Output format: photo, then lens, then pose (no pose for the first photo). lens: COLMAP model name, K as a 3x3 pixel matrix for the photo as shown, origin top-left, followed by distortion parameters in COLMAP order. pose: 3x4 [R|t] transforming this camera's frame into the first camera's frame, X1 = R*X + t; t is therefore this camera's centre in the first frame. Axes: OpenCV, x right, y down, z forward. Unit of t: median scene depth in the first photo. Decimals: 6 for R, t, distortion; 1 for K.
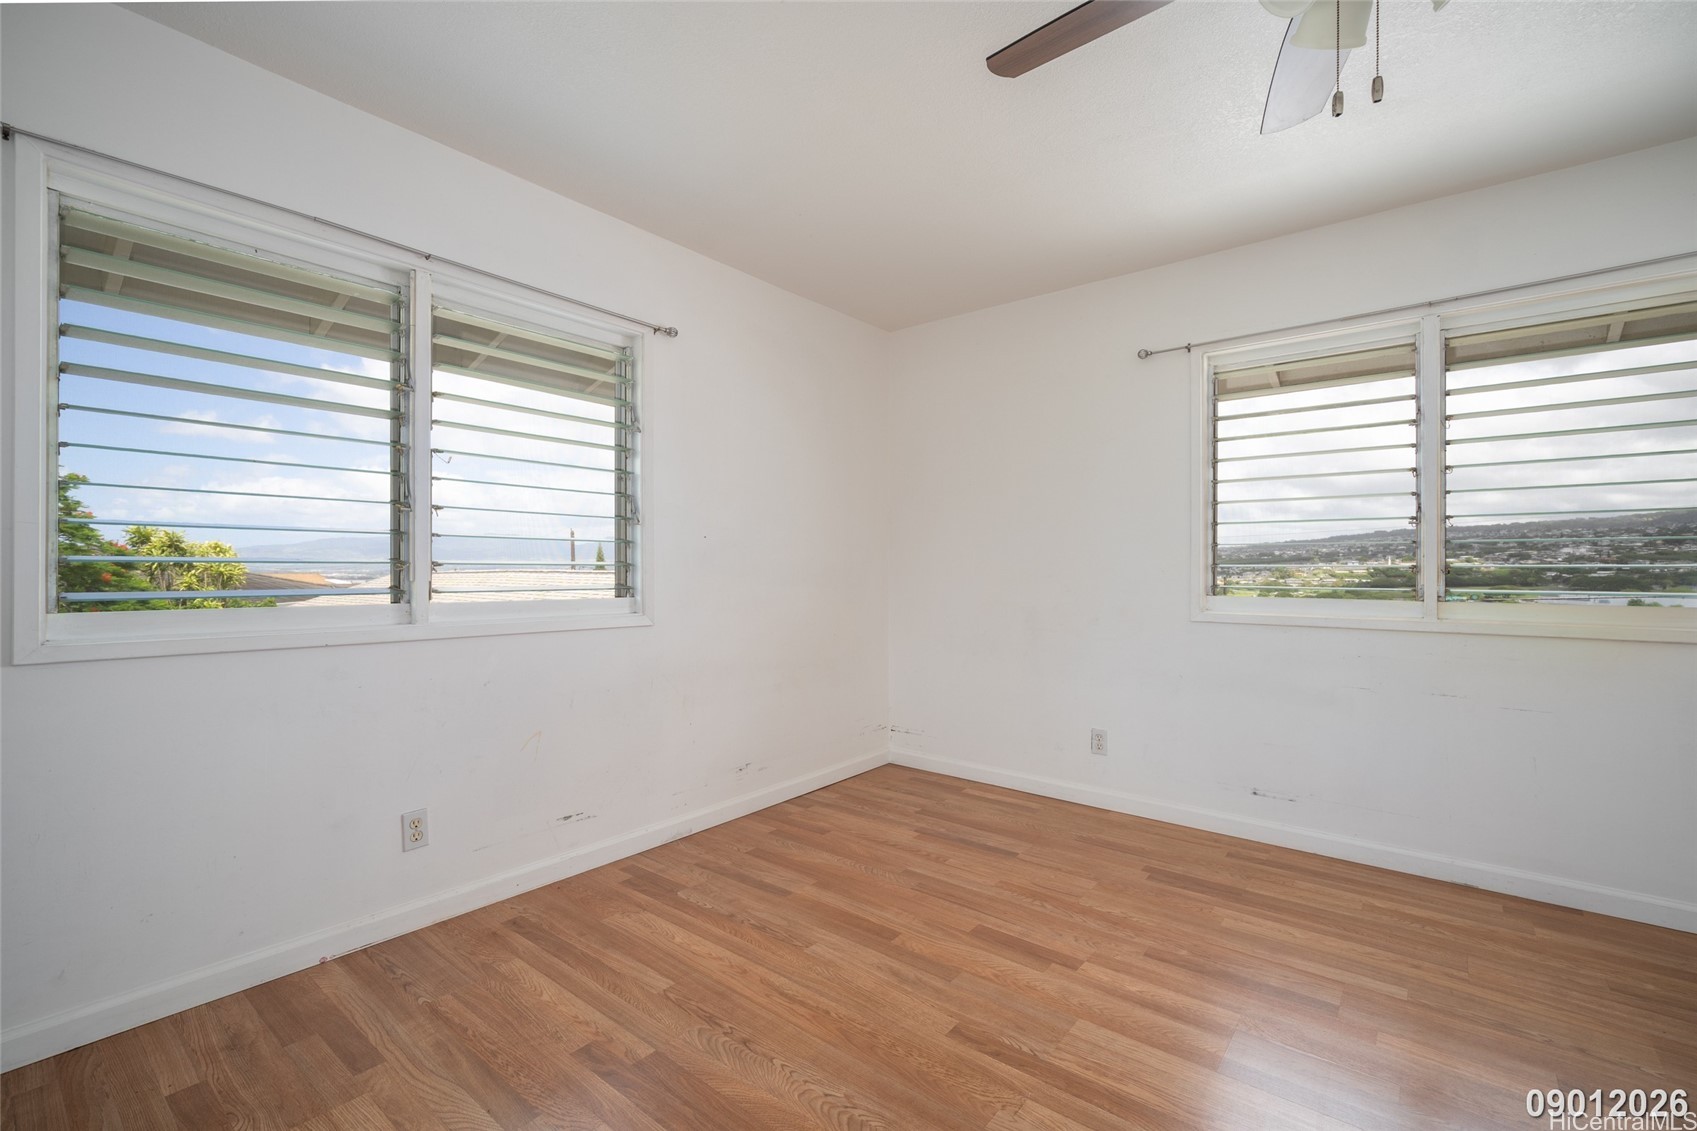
lens RADIAL K [[720.4, 0, 853.9], [0, 720.4, 569.1], [0, 0, 1]] dist [0.003631, -0.000259]
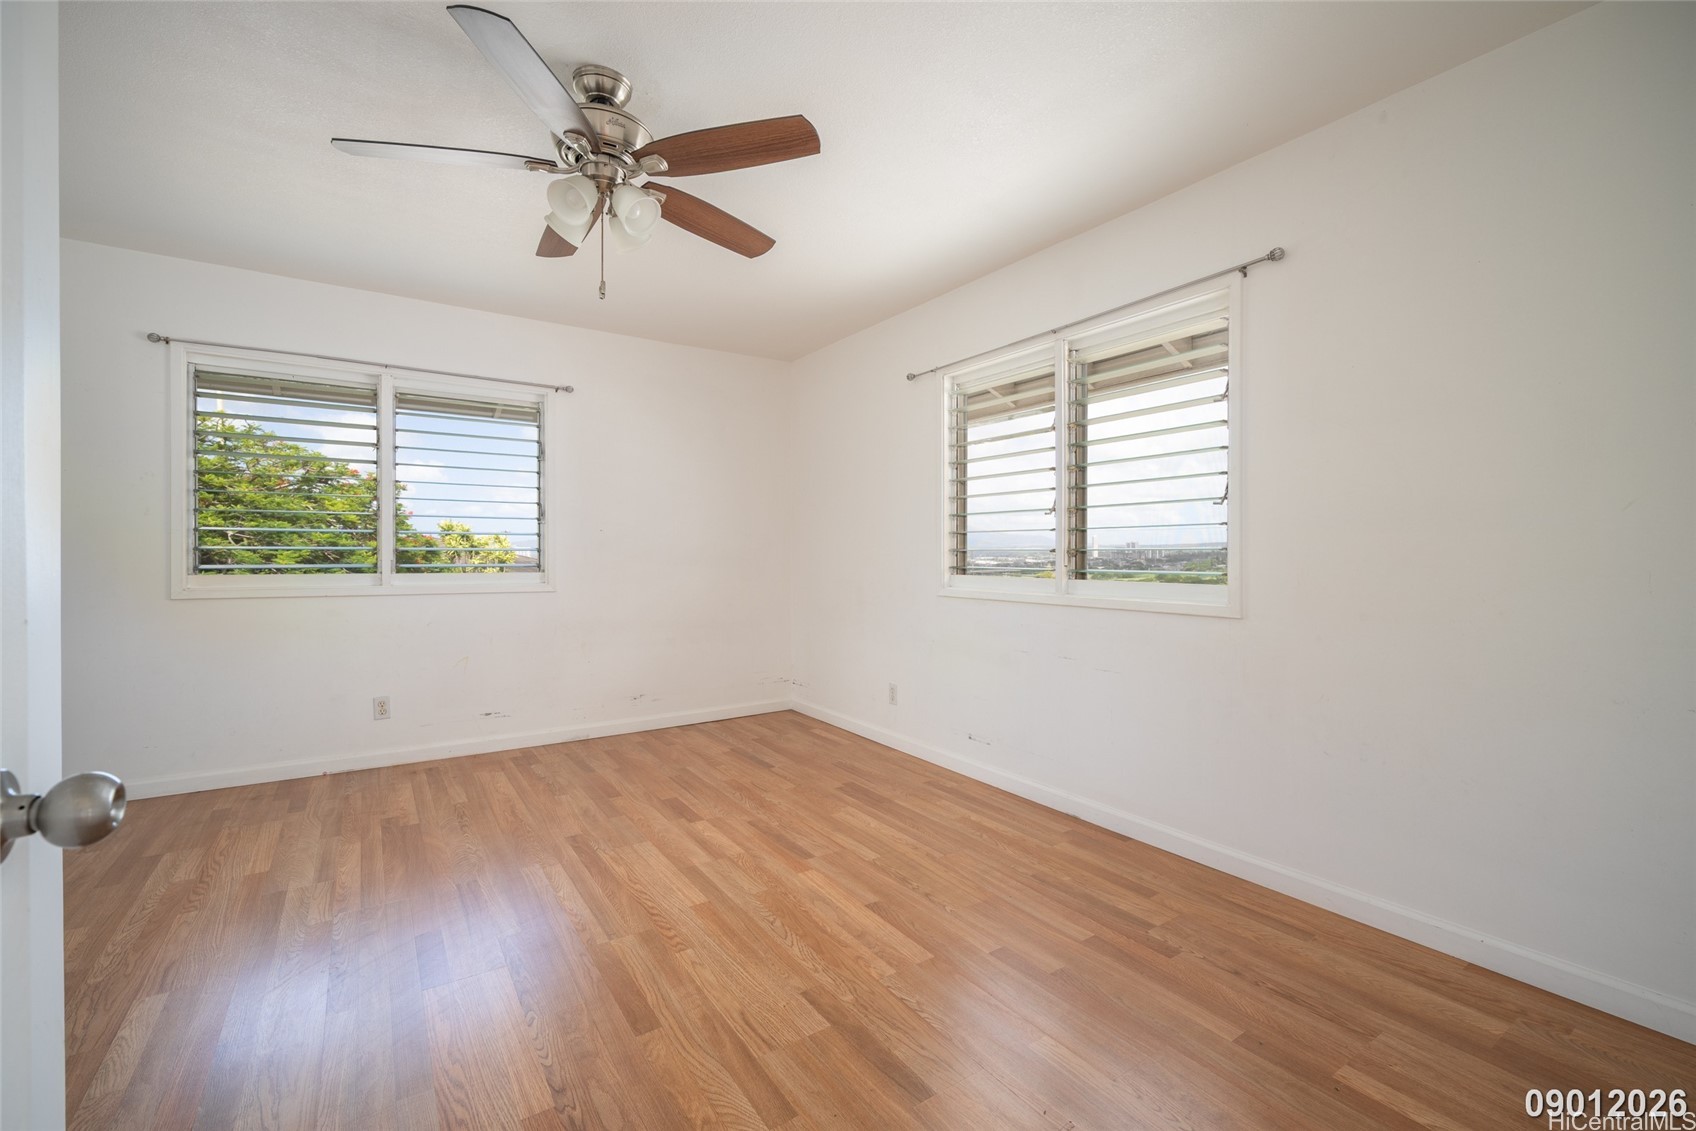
lens RADIAL K [[720.0, 0, 851.3], [0, 720.0, 559.7], [0, 0, 1]] dist [0.003631, -0.000259]
pose [[0.954026, 0.001963, -0.299719, 0.798987], [0.000174, 0.999975, 0.007105, 0.003175], [0.299725, -0.006830, 0.954001, -0.233154]]
